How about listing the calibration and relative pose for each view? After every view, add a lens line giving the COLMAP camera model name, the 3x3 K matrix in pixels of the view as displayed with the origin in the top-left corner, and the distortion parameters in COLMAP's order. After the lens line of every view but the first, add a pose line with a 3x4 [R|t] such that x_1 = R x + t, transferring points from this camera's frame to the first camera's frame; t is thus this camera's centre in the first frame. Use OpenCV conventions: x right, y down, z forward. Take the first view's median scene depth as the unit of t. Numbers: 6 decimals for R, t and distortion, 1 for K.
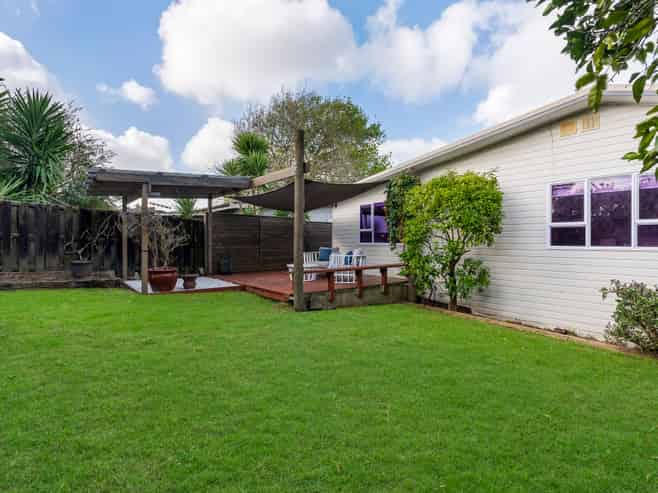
lens RADIAL K [[335.9, 0, 329.0], [0, 335.9, 246.5], [0, 0, 1]] dist [0.003231, 0.000362]
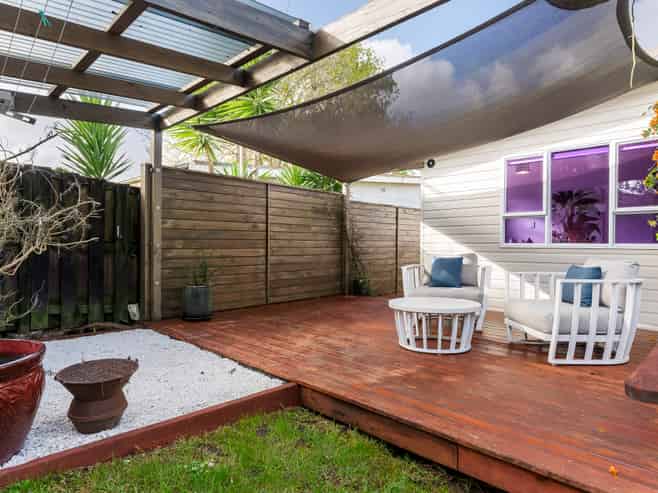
lens RADIAL K [[378.9, 0, 329.0], [0, 378.9, 246.5], [0, 0, 1]] dist [-0.002987, -0.000659]
pose [[0.989581, -0.000209, 0.143974, -0.211406], [-0.001272, 0.999947, 0.010198, -0.010065], [-0.143969, -0.010275, 0.989529, 0.513539]]
